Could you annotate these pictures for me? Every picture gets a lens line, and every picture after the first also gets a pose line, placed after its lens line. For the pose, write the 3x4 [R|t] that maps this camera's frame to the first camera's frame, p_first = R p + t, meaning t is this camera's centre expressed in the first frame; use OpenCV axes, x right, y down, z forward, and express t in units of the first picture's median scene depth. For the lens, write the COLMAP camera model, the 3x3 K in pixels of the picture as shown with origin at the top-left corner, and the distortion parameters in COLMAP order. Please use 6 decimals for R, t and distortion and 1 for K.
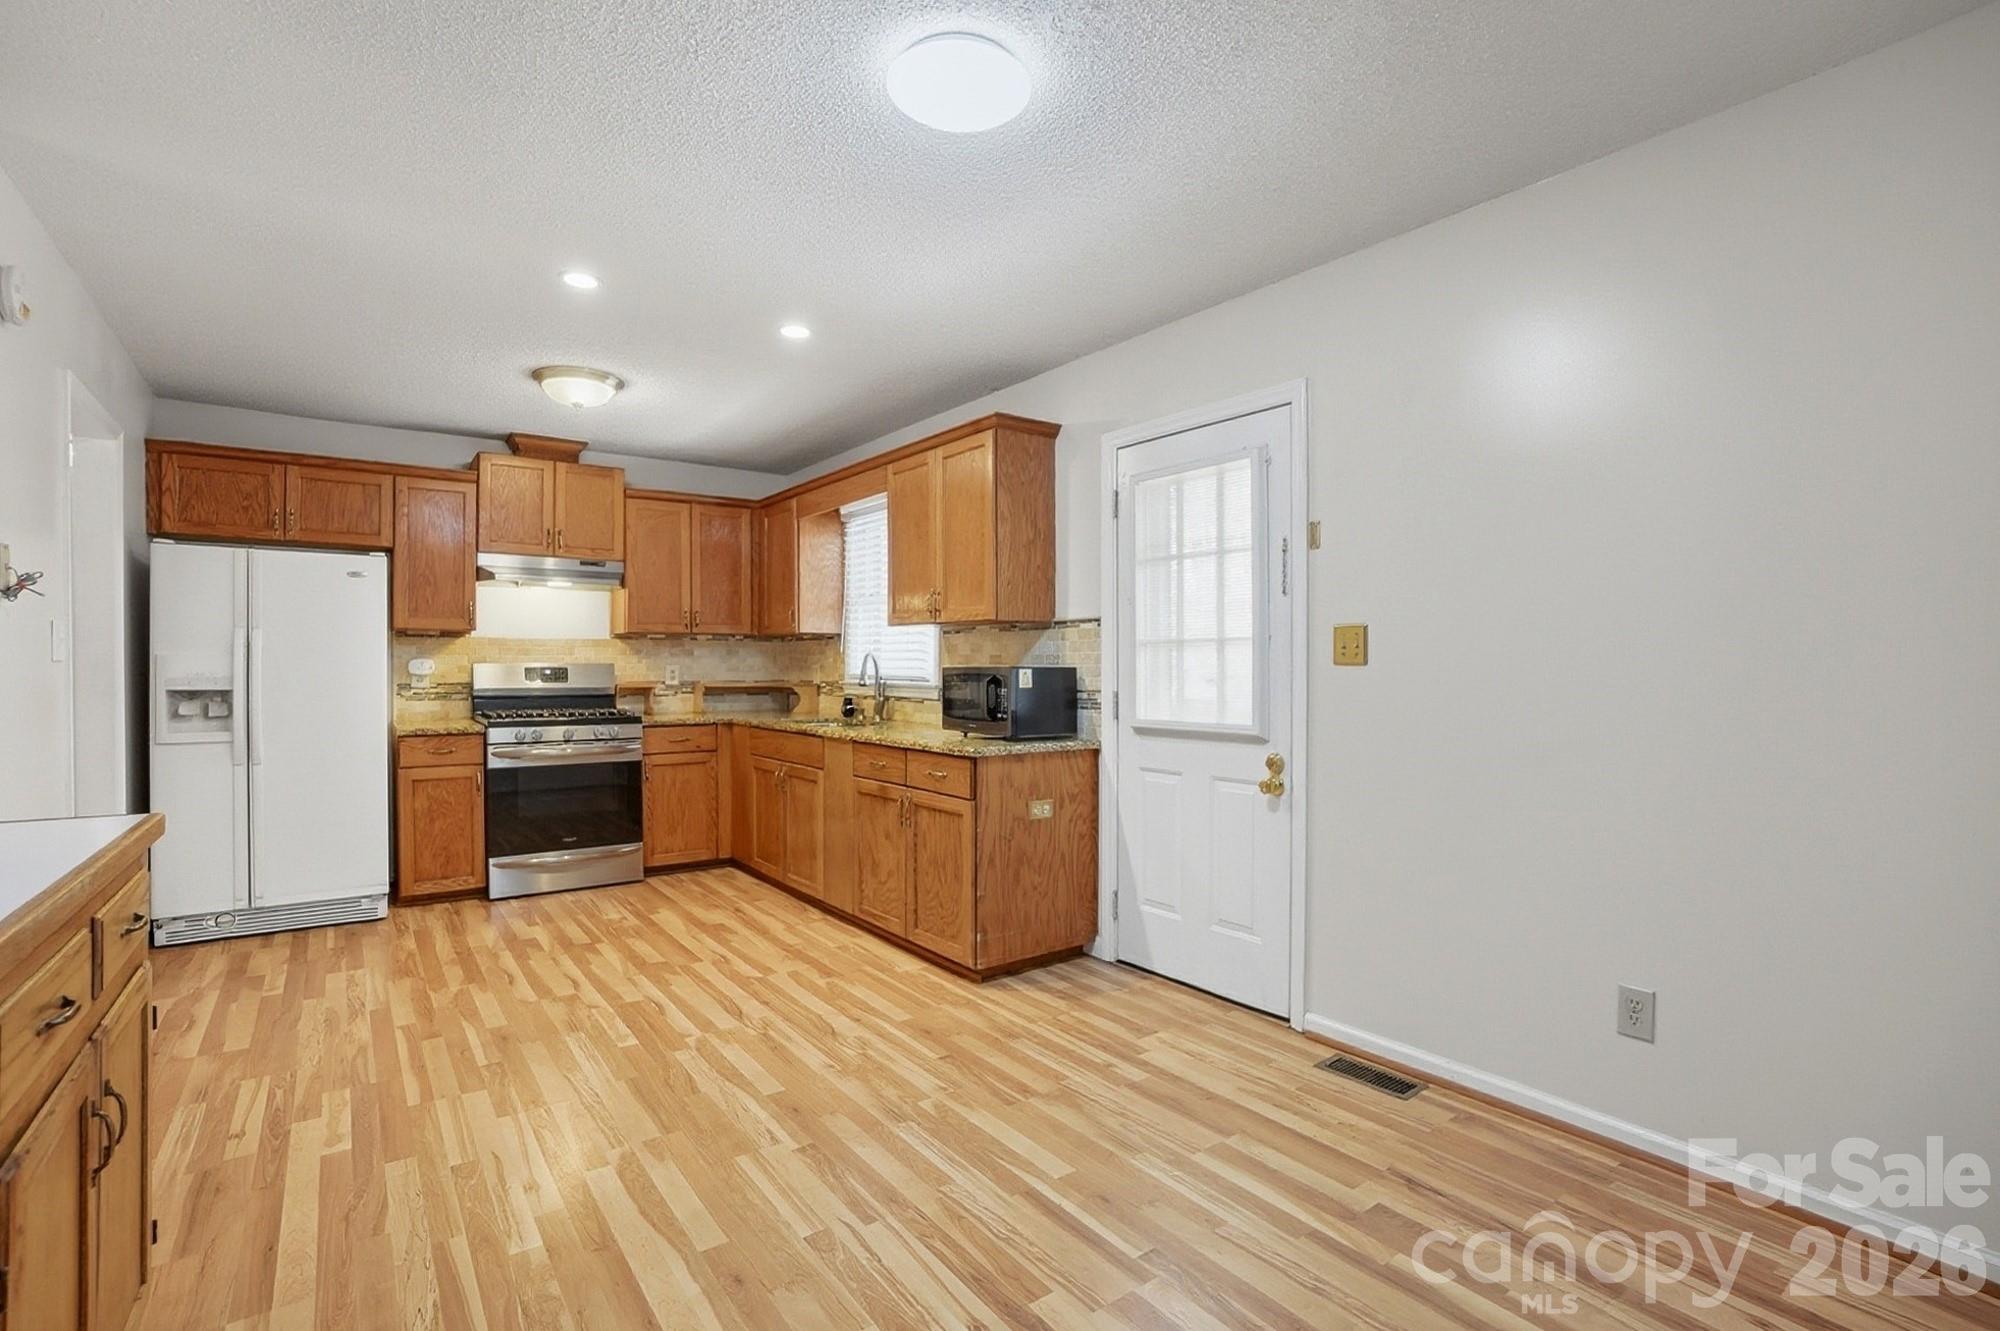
lens RADIAL K [[918.8, 0, 985.5], [0, 918.8, 664.6], [0, 0, 1]] dist [-0.065386, 0.024326]
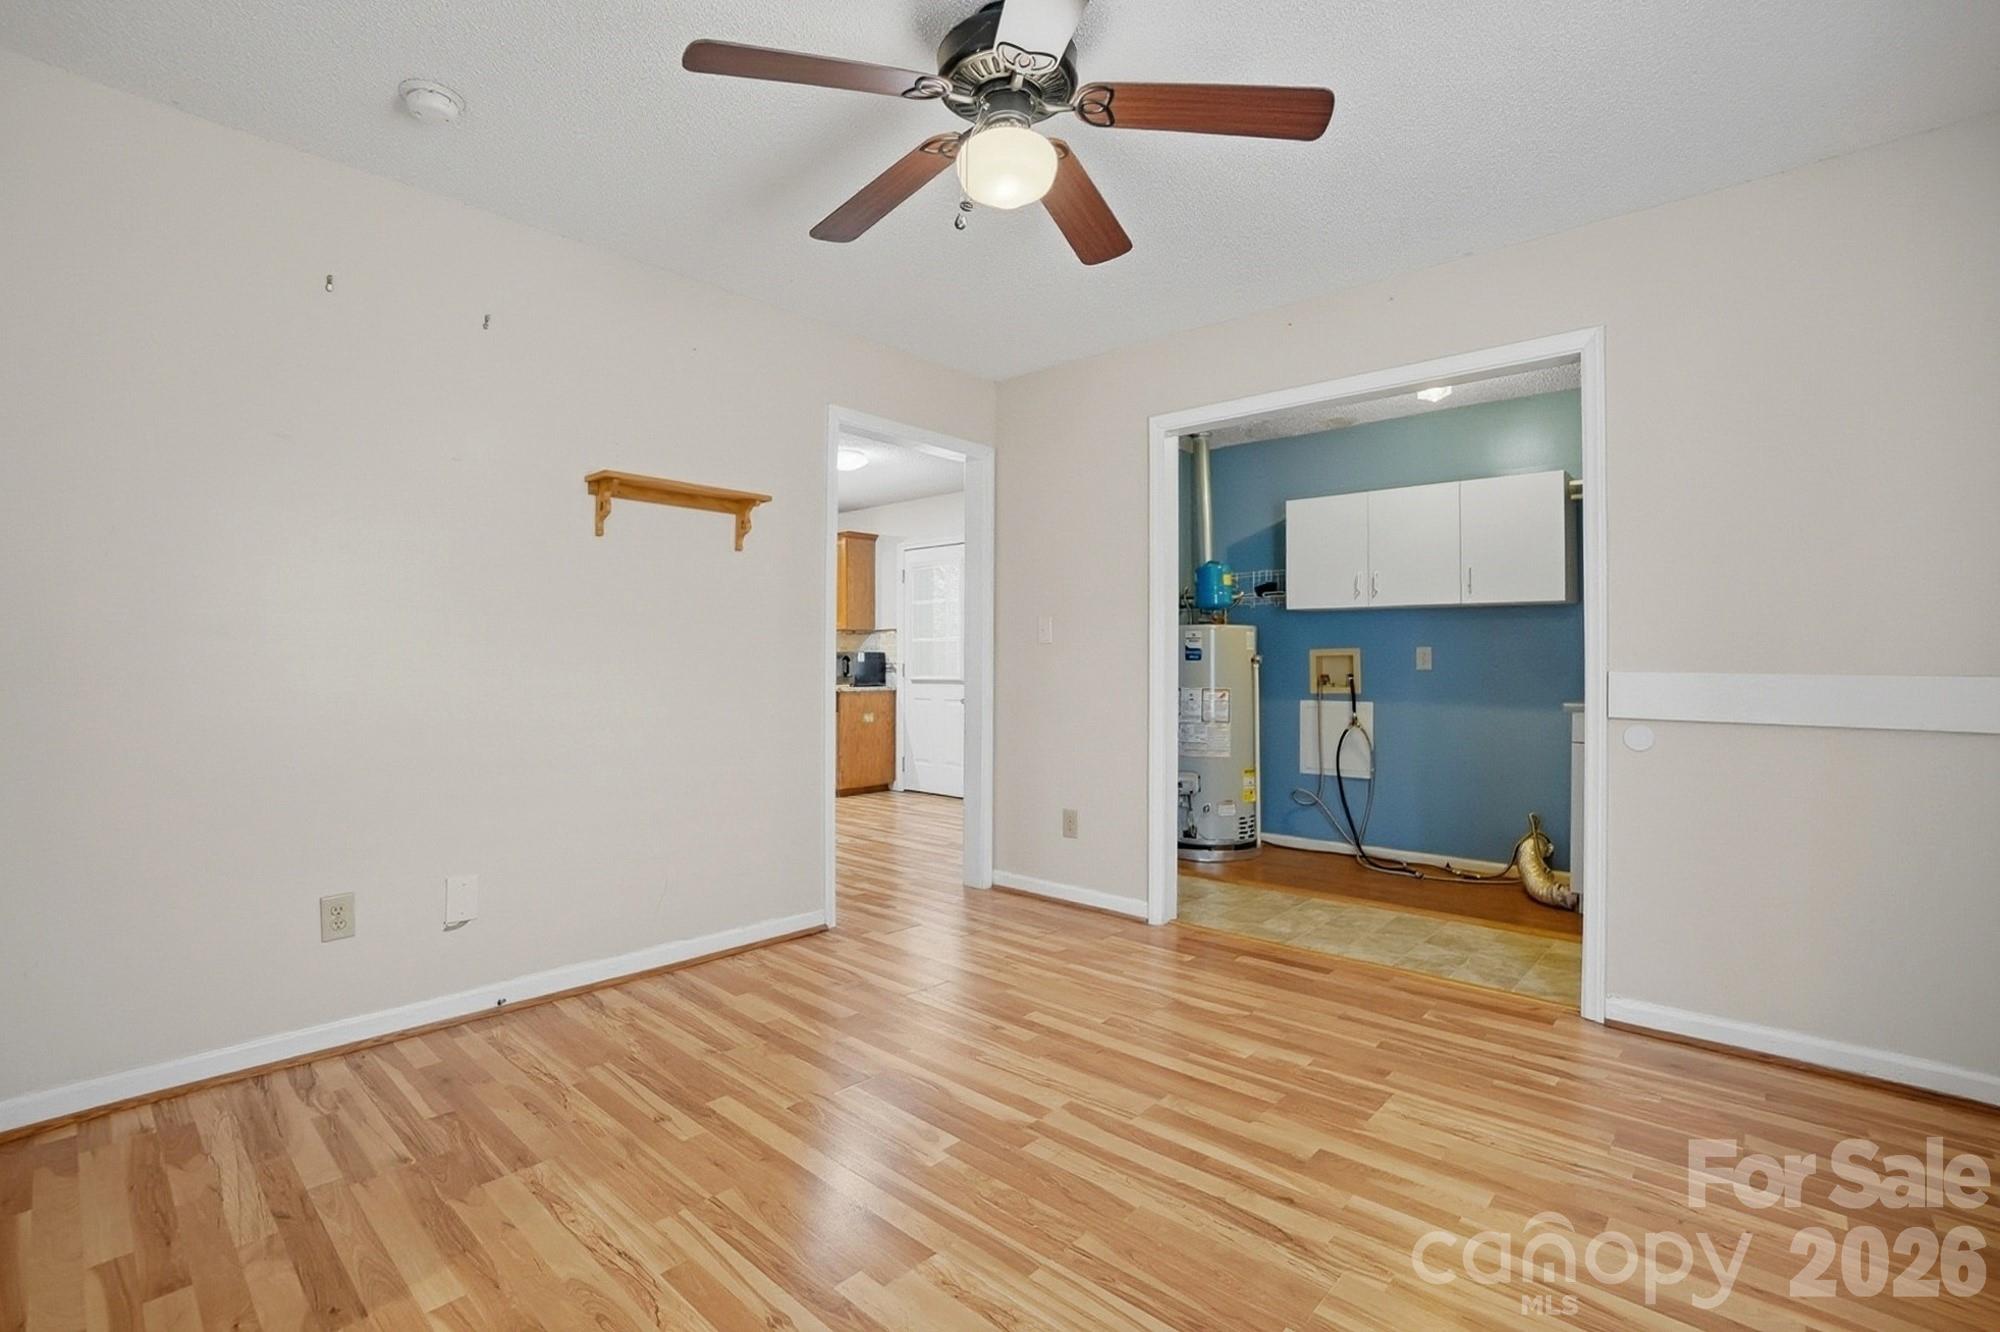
lens RADIAL K [[915.6, 0, 993.2], [0, 915.6, 660.7], [0, 0, 1]] dist [-0.043166, 0.000323]
pose [[0.978832, 0.002811, 0.204645, -0.084840], [-0.002672, 0.999996, -0.000958, 0.022776], [-0.204647, 0.000391, 0.978836, -1.064779]]
